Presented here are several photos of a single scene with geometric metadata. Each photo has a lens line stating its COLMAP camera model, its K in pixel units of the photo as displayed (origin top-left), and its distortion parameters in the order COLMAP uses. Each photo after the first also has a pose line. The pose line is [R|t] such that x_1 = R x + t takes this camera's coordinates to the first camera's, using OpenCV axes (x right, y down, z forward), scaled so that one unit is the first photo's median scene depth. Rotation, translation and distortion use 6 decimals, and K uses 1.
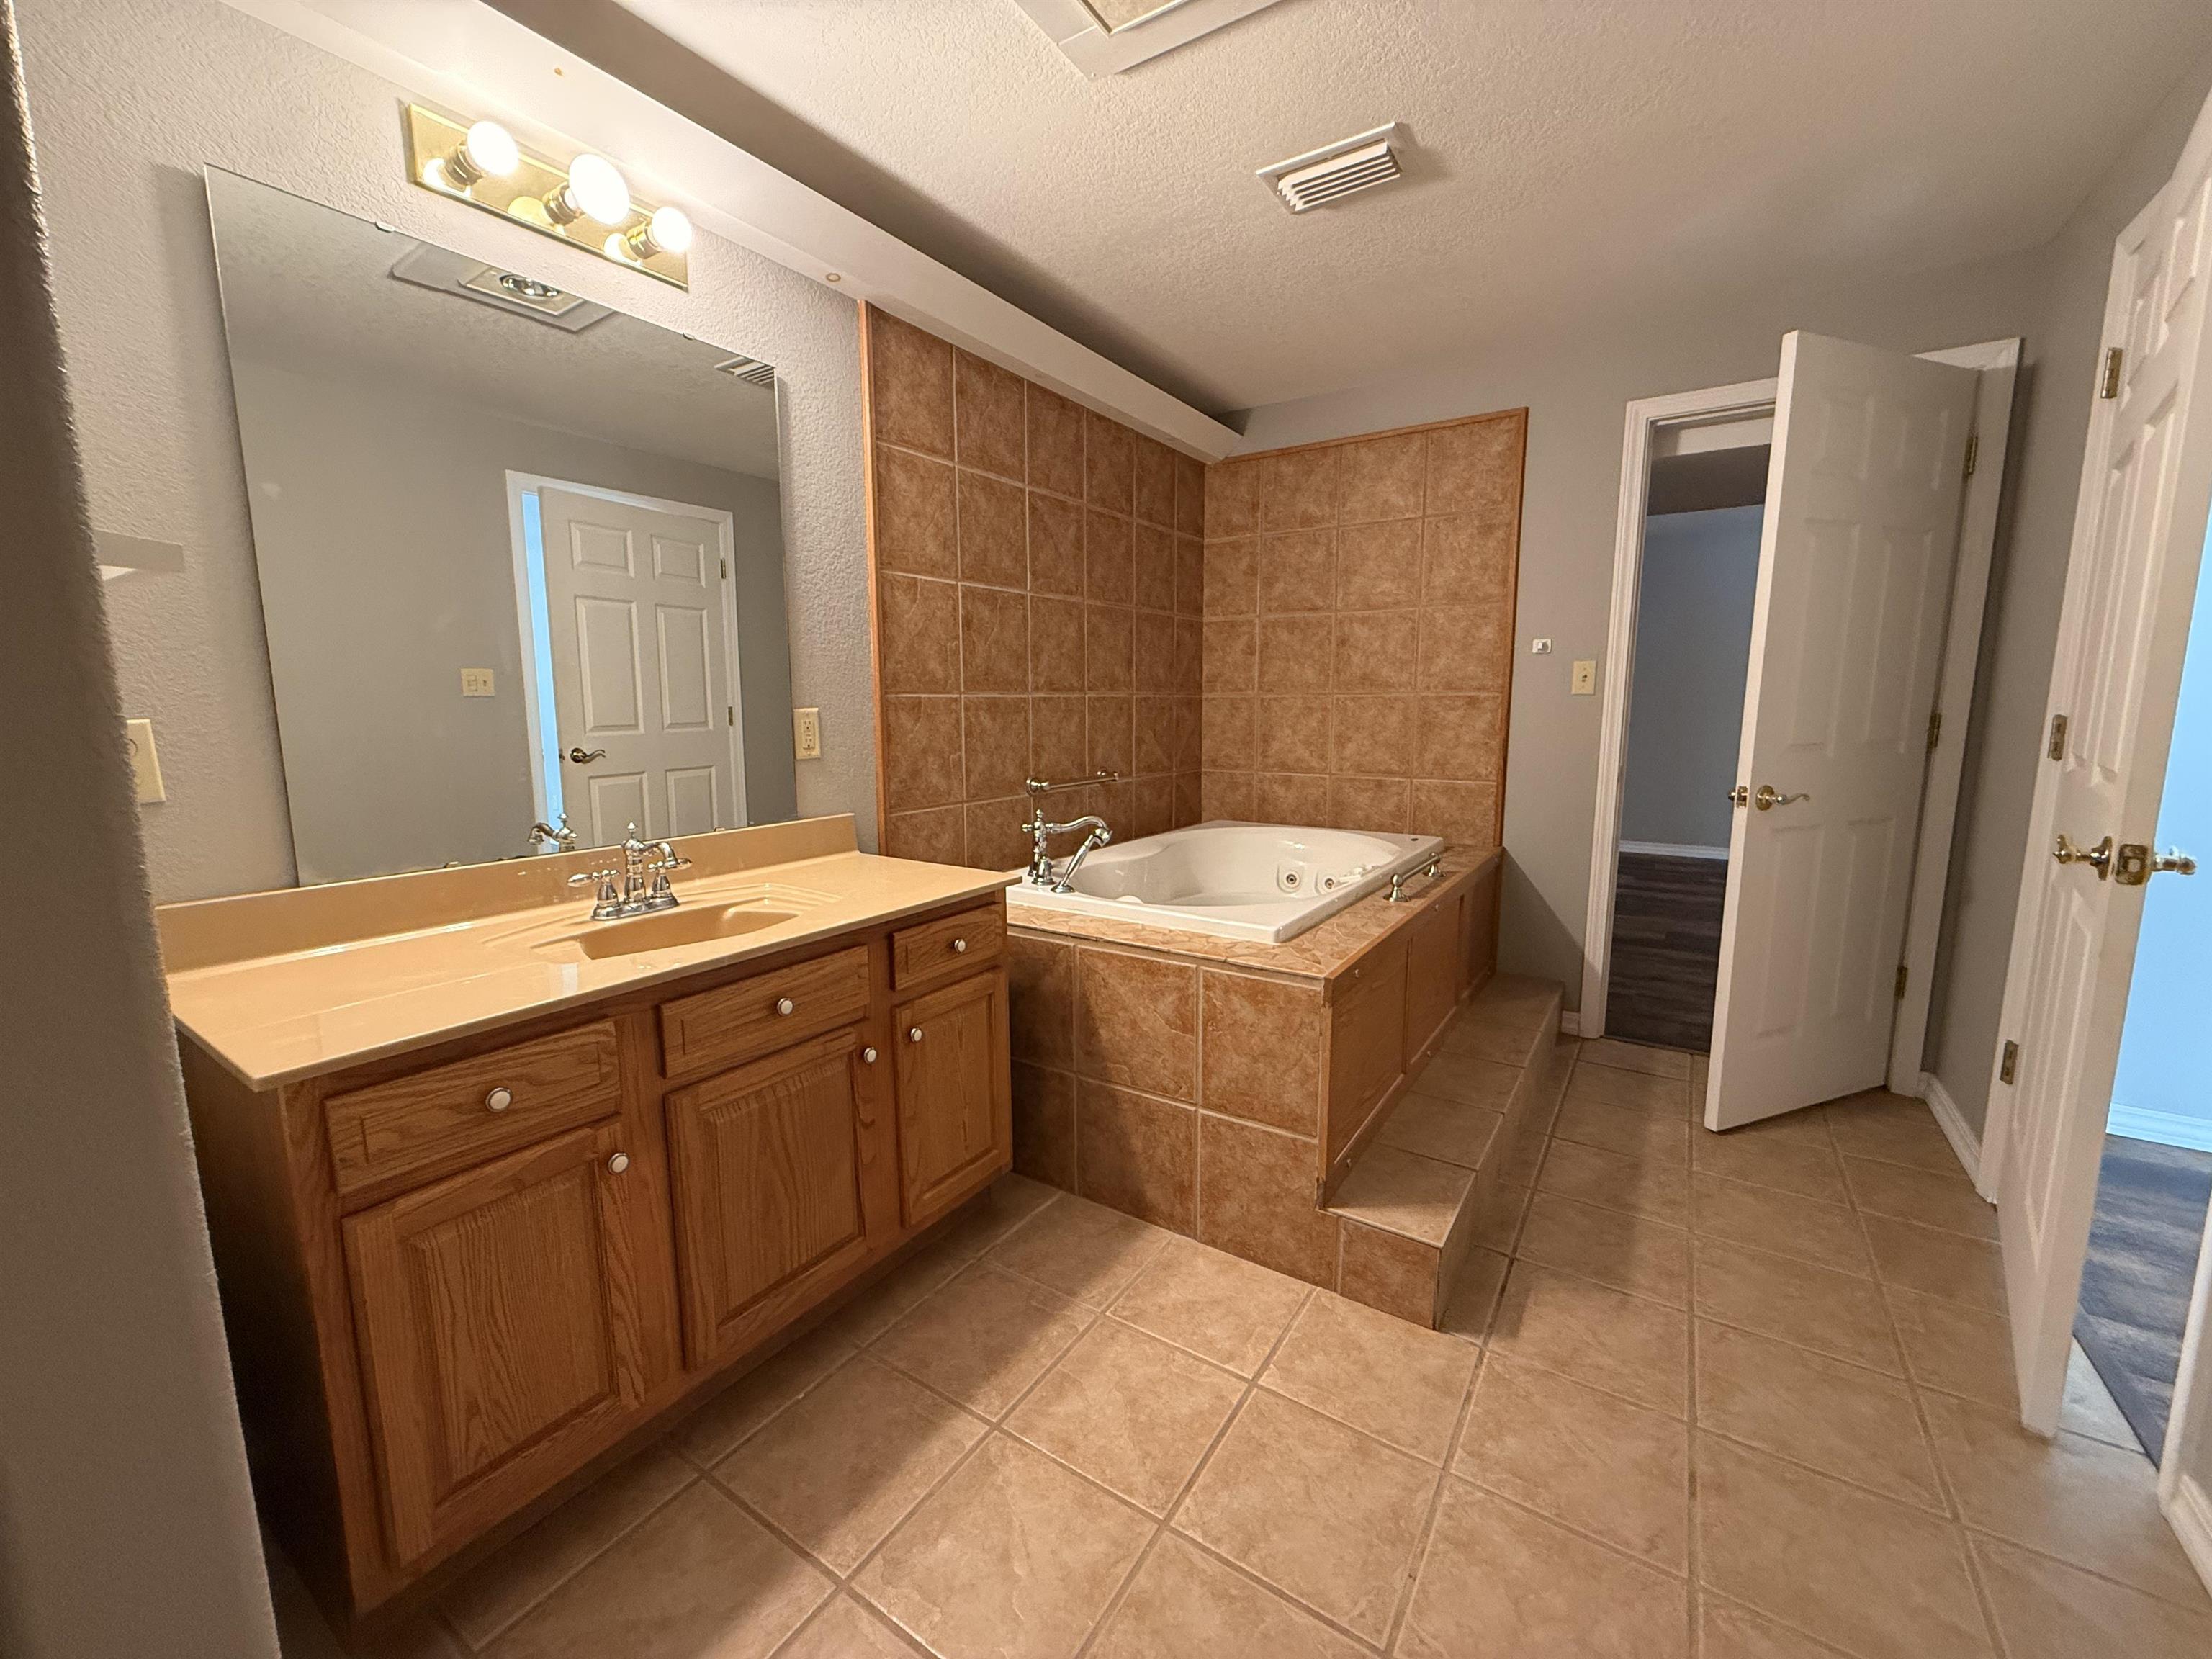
lens RADIAL K [[886.7, 0, 1100.3], [0, 886.7, 826.5], [0, 0, 1]] dist [-0.004190, 0.000582]
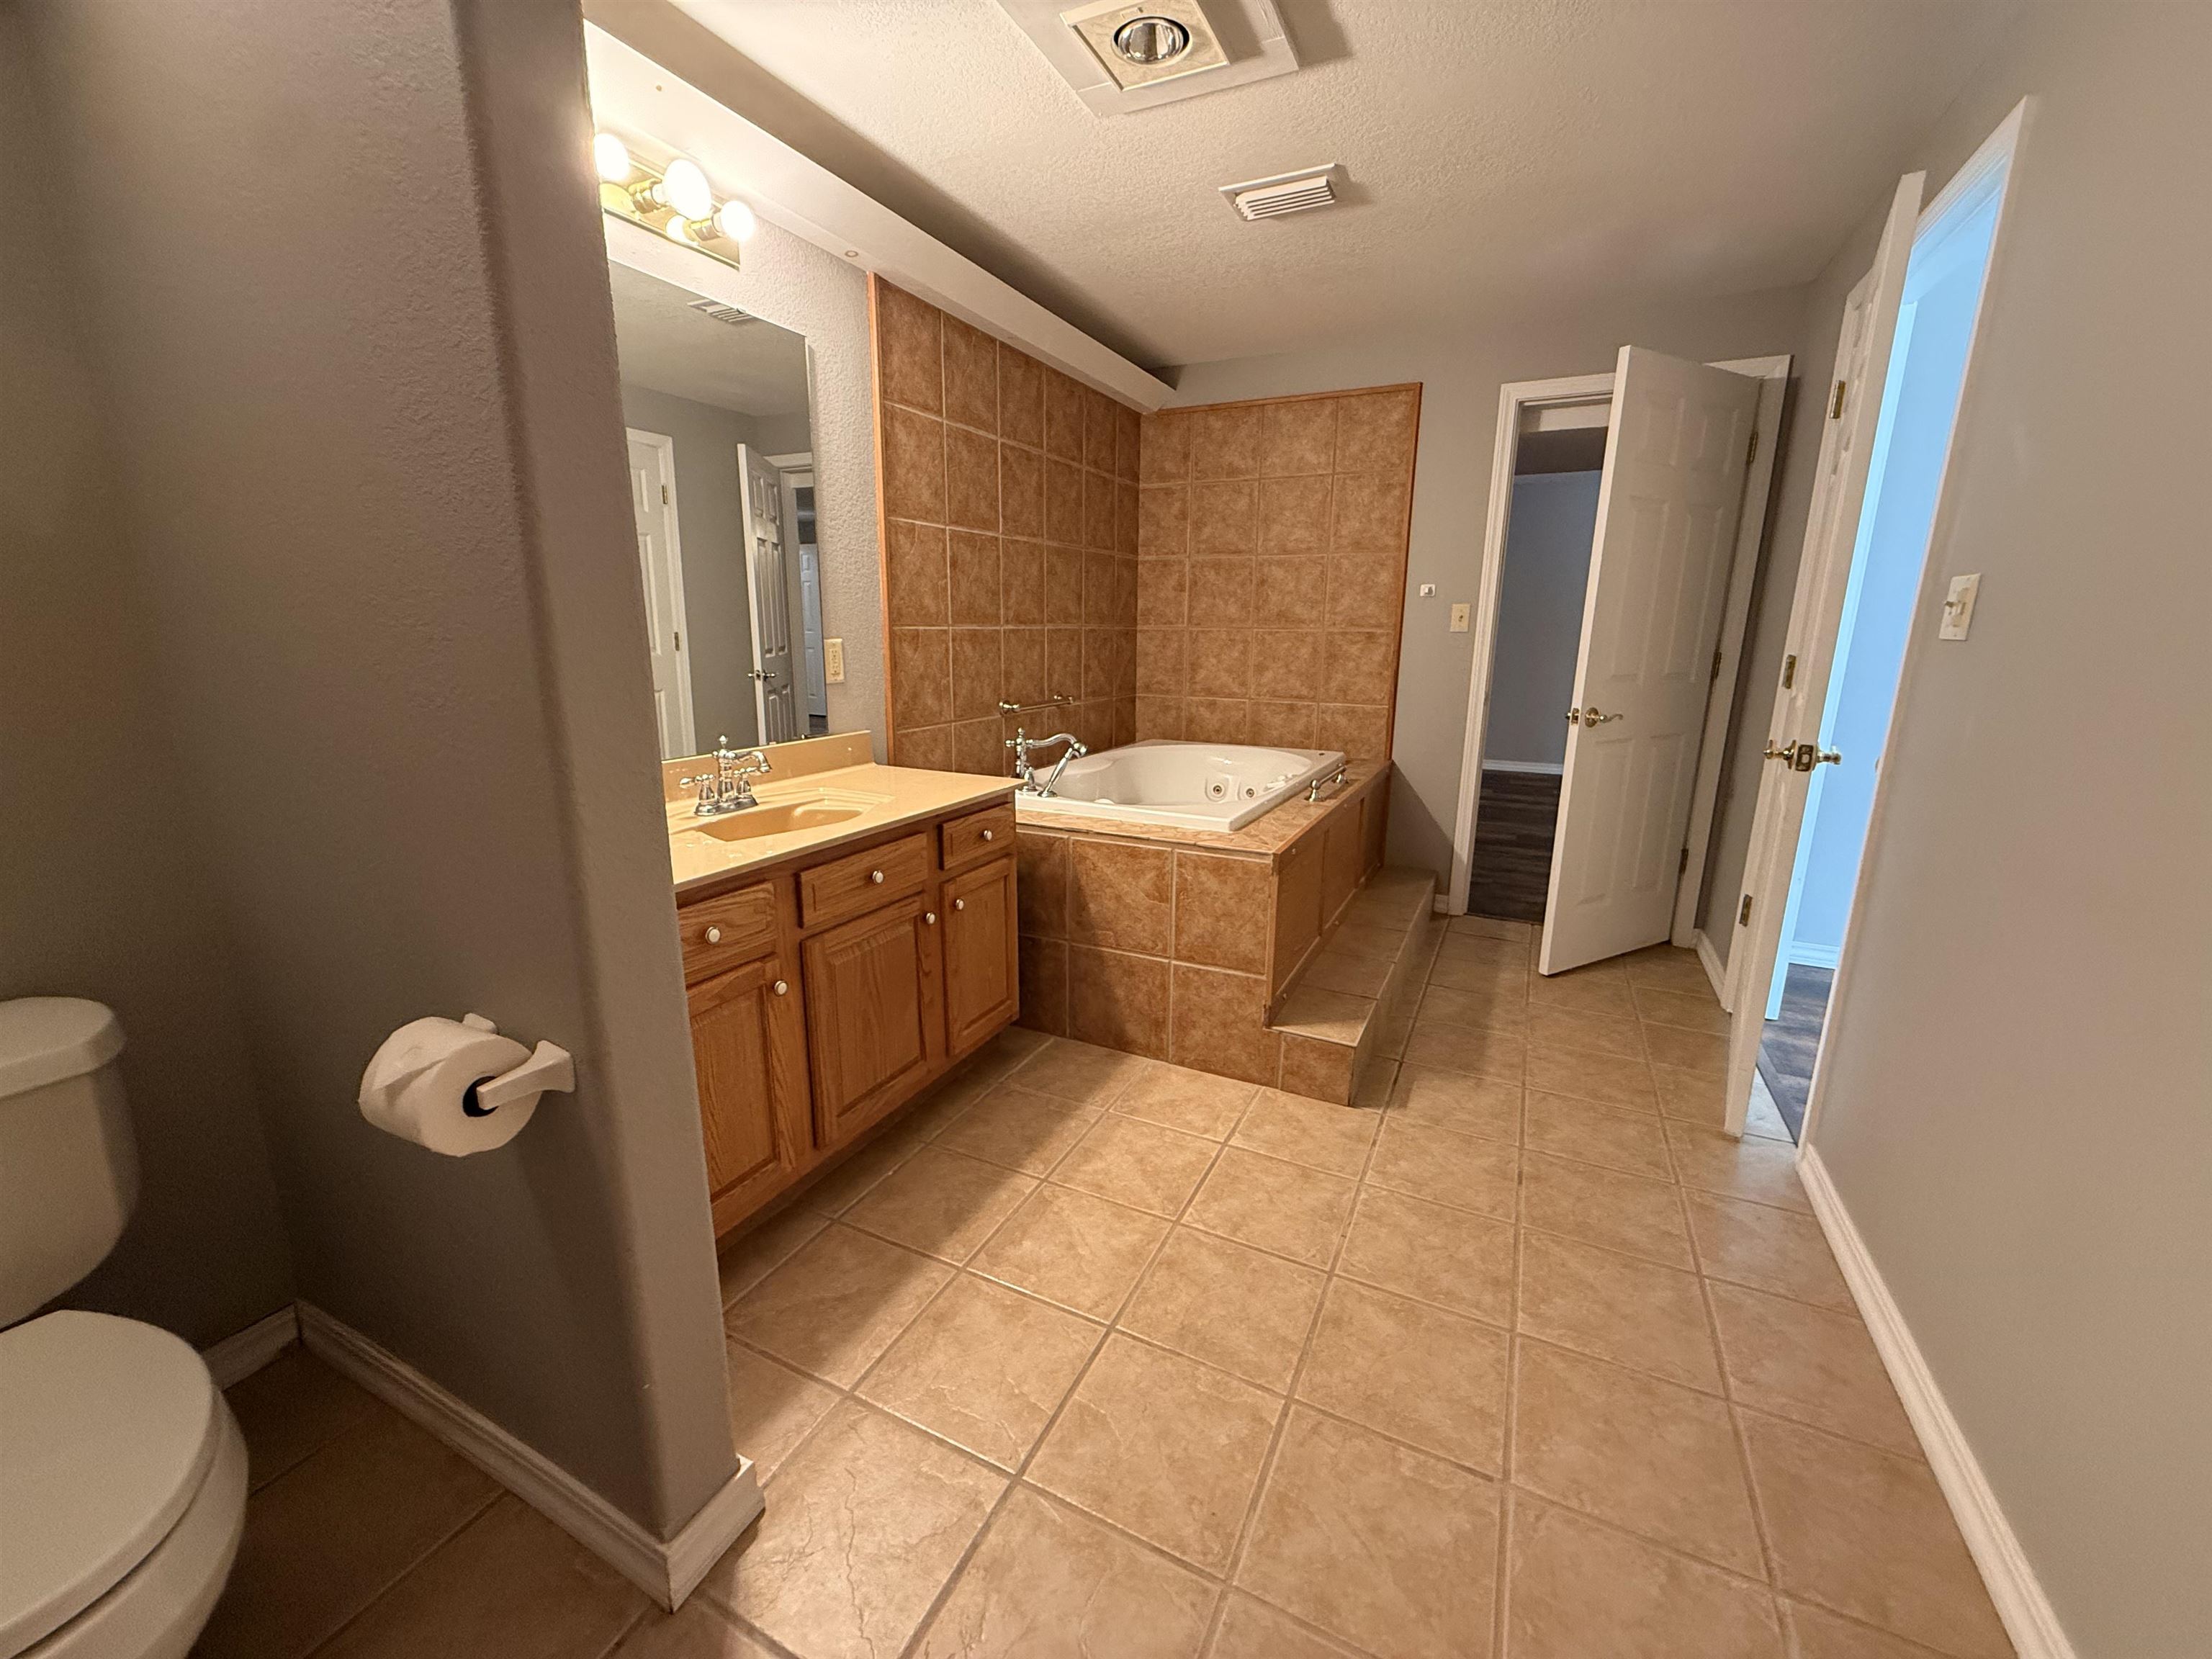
lens RADIAL K [[886.7, 0, 1105.9], [0, 886.7, 830.9], [0, 0, 1]] dist [-0.004190, 0.000582]
pose [[0.991287, -0.016977, 0.130618, -0.142935], [0.005594, 0.996191, 0.087024, 0.019124], [-0.131598, -0.085535, 0.987606, -0.229598]]
